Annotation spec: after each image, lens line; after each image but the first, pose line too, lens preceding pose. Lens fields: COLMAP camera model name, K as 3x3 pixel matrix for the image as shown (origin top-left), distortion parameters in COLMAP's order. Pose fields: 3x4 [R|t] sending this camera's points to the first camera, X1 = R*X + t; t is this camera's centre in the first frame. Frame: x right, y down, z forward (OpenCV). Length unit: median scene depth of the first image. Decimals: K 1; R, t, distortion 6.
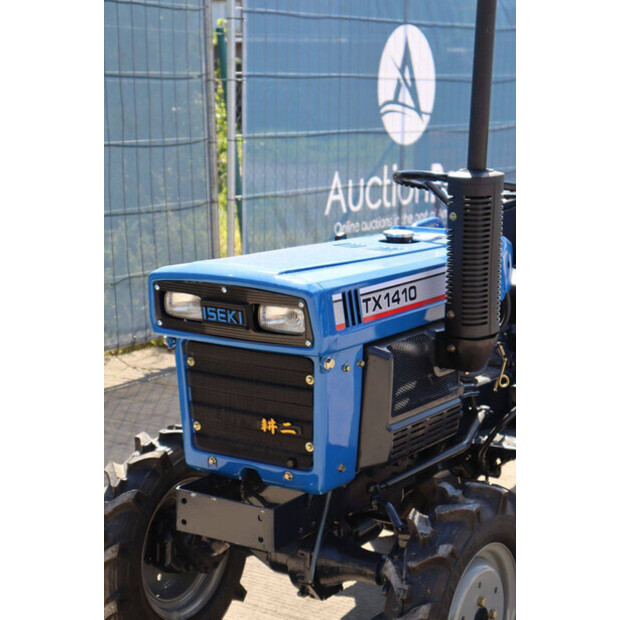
lens RADIAL K [[1301.1, 0, 310.0], [0, 1301.1, 310.0], [0, 0, 1]] dist [0.248324, -0.009014]
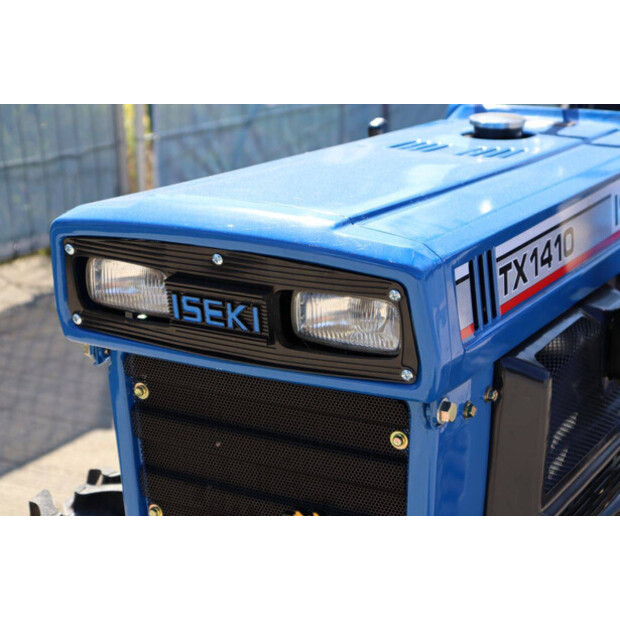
lens RADIAL K [[1380.7, 0, 310.0], [0, 1380.7, 310.0], [0, 0, 1]] dist [0.380616, 0.183450]
pose [[0.997061, -0.025260, 0.072330, -0.066984], [0.018502, 0.995529, 0.092624, -0.041466], [-0.074347, -0.091014, 0.993071, 0.482723]]
